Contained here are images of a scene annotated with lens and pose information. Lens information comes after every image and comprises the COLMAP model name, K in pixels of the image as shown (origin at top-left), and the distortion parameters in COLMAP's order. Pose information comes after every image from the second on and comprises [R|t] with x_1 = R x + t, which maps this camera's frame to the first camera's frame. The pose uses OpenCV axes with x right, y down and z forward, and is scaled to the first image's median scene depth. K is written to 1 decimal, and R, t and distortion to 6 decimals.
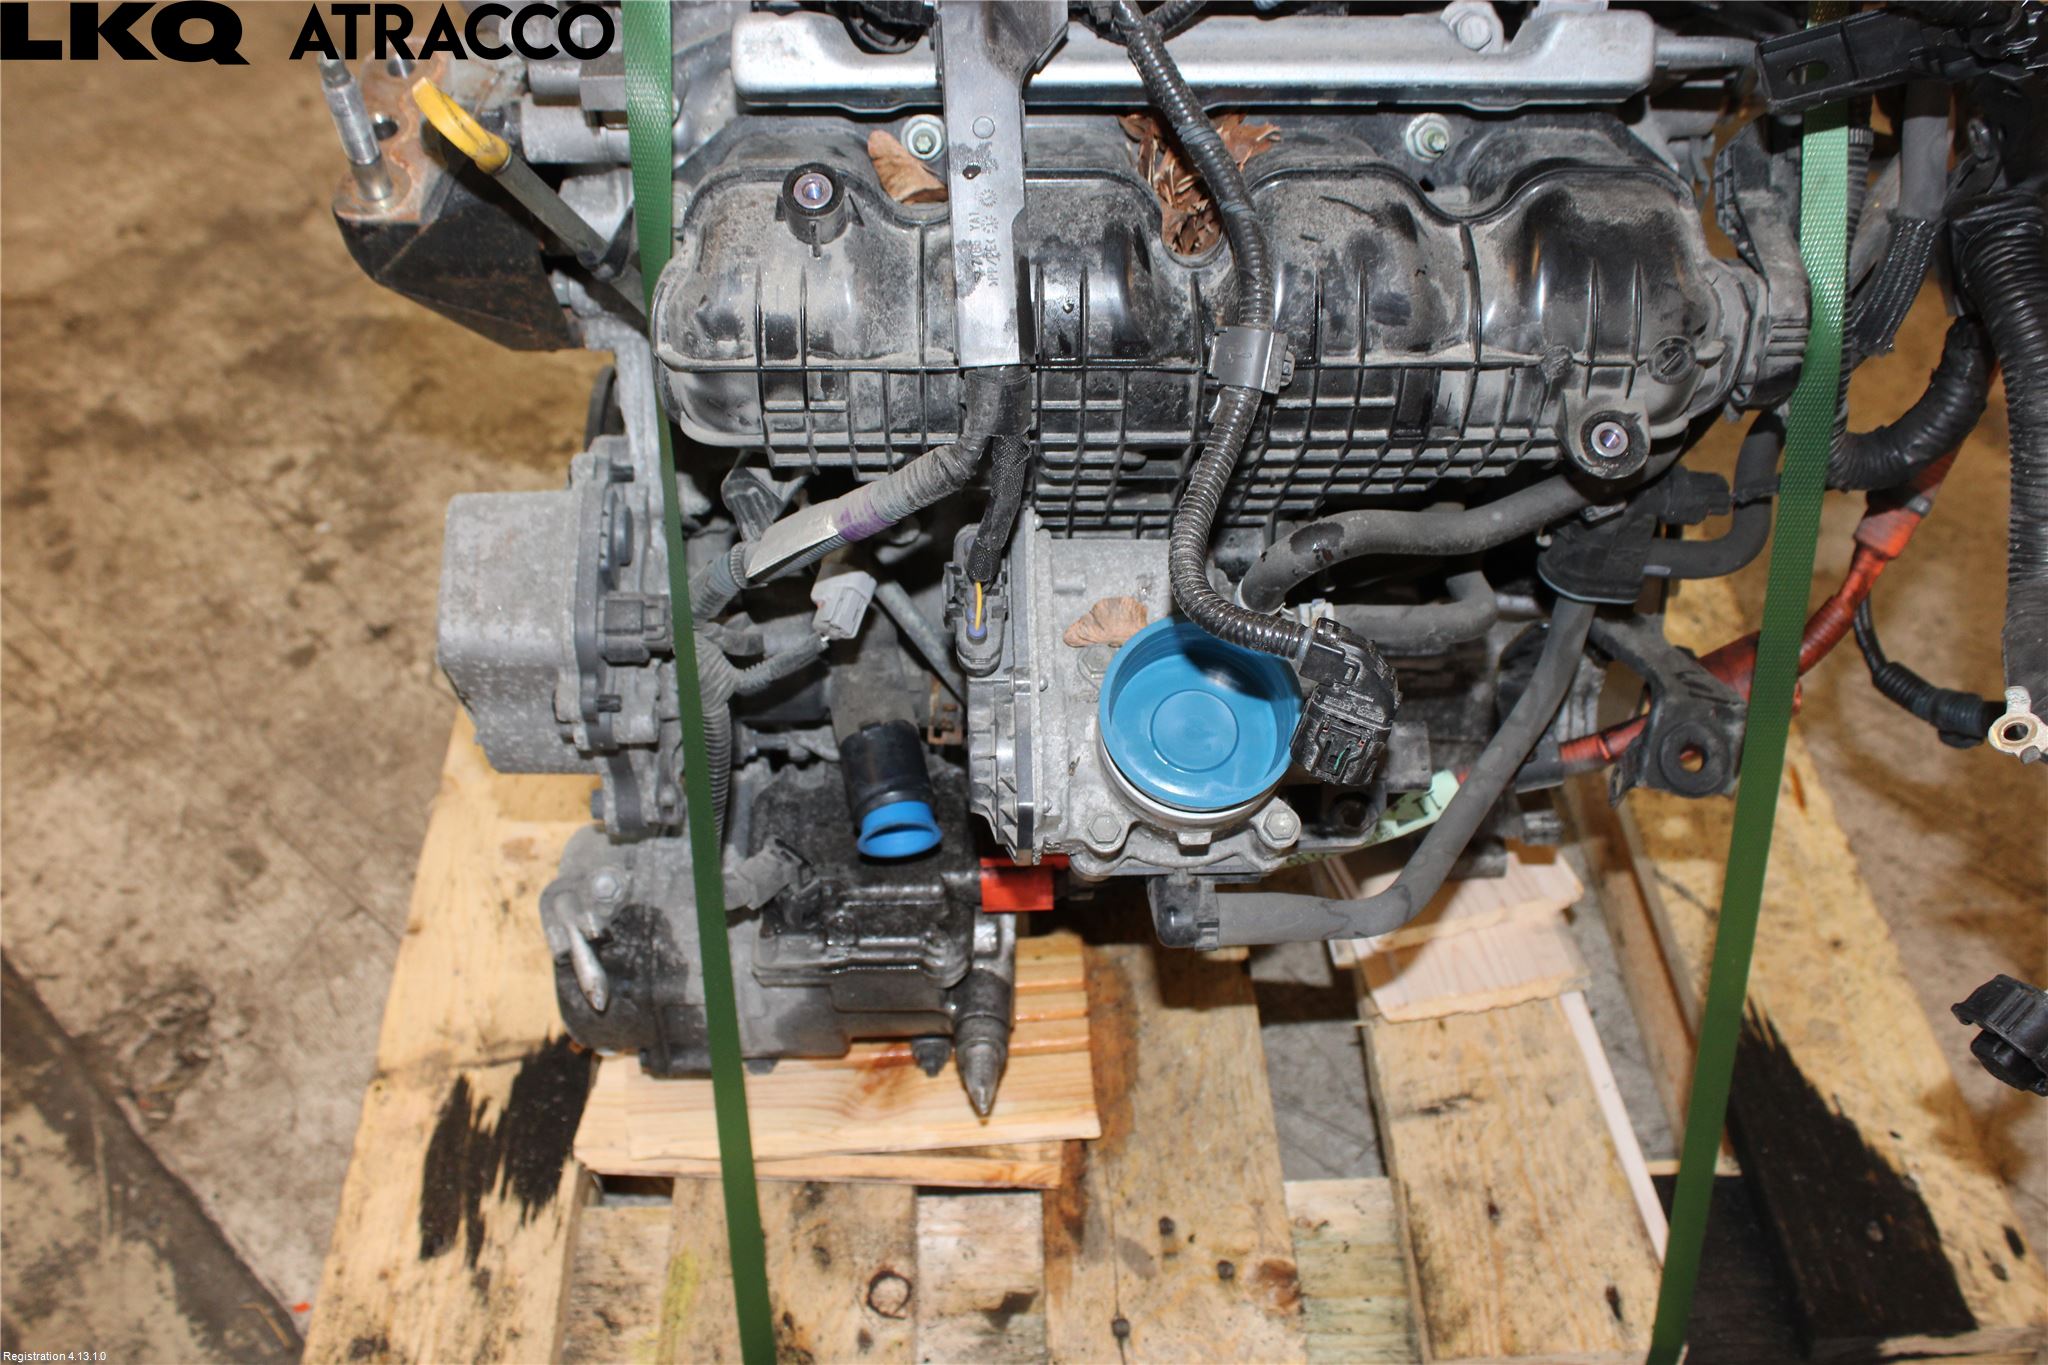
lens RADIAL K [[2028.5, 0, 1016.2], [0, 2028.5, 664.6], [0, 0, 1]] dist [-0.084644, 0.000000]
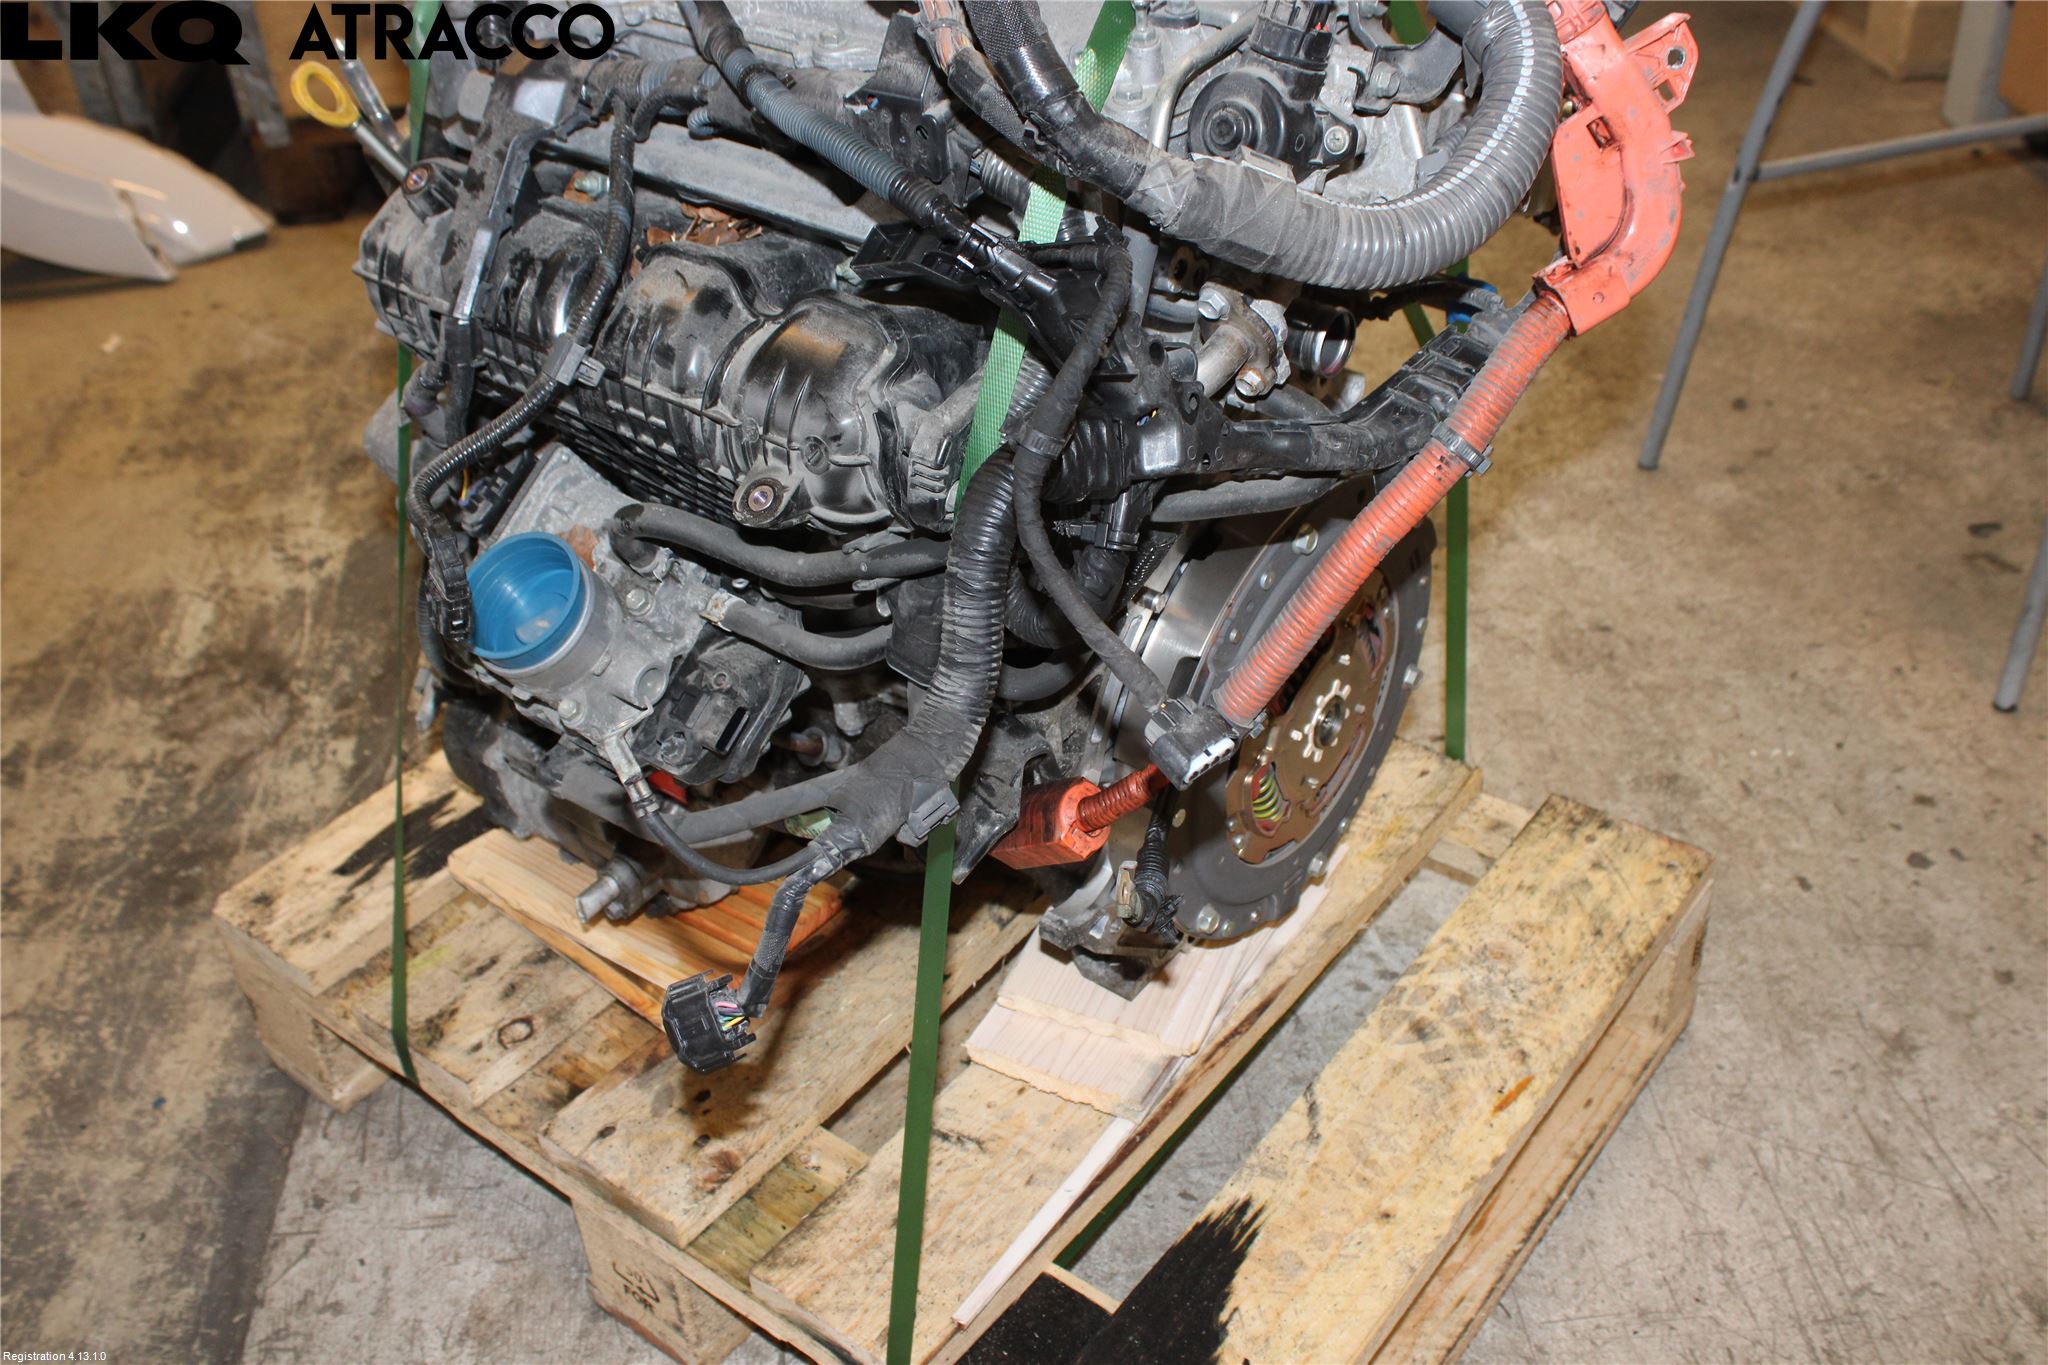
lens RADIAL K [[2028.5, 0, 1006.0], [0, 2028.5, 675.5], [0, 0, 1]] dist [-0.084644, 0.000000]
pose [[0.768620, 0.359173, -0.529356, 0.788811], [-0.398936, 0.916004, 0.042266, -0.086021], [0.500073, 0.178693, 0.847346, -0.005896]]
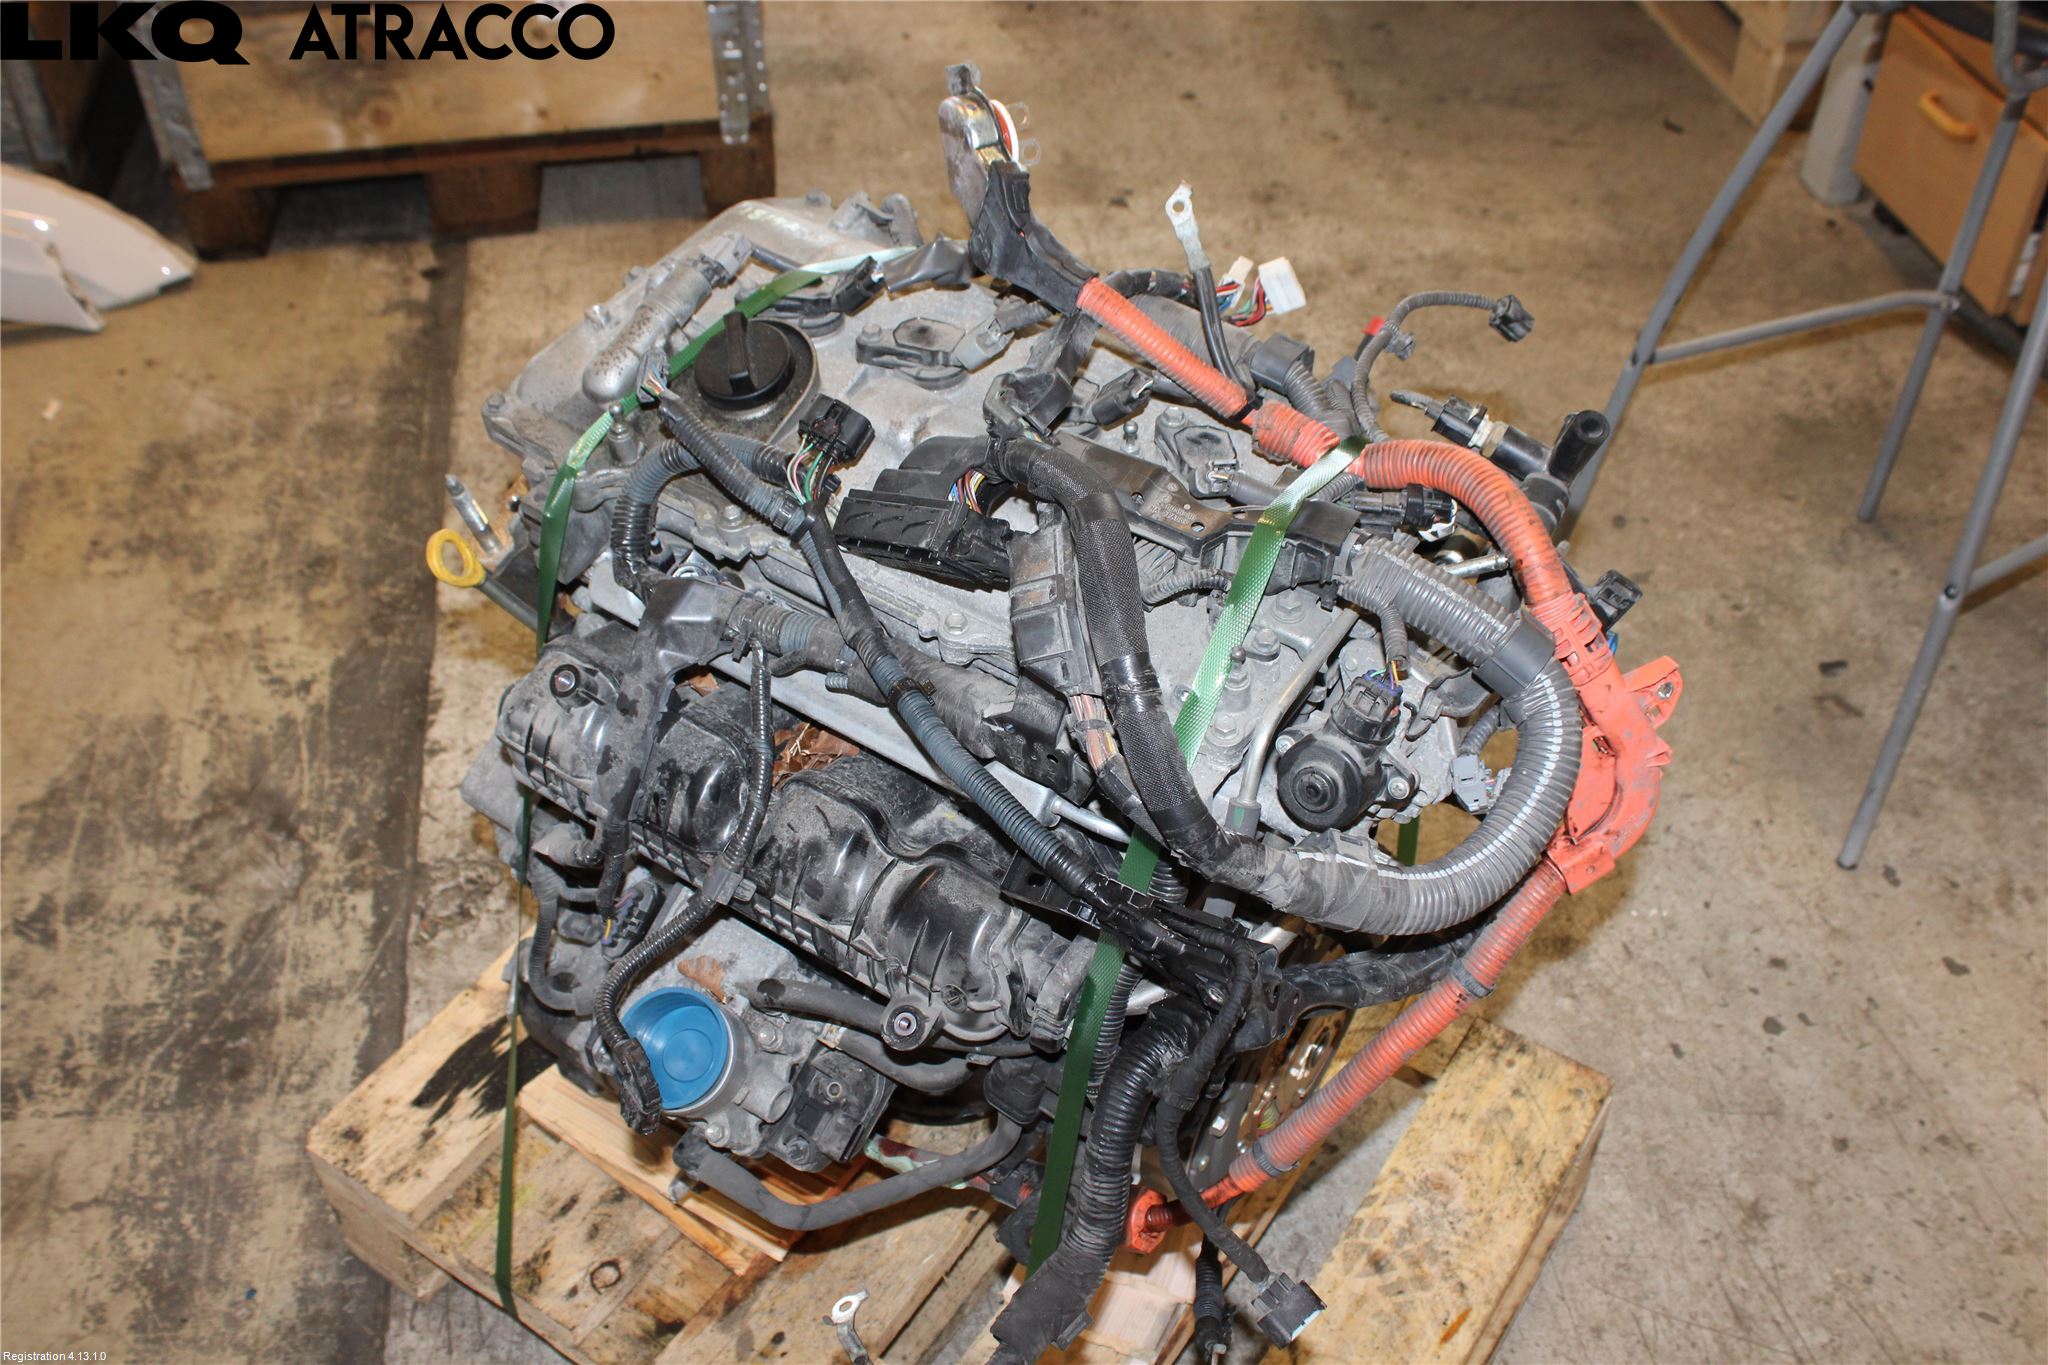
lens RADIAL K [[2028.5, 0, 1012.8], [0, 2028.5, 678.3], [0, 0, 1]] dist [-0.084644, 0.000000]
pose [[0.813851, 0.412148, -0.409611, 0.615699], [-0.403902, 0.908026, 0.111142, -0.388097], [0.417744, 0.074990, 0.905465, -0.283046]]
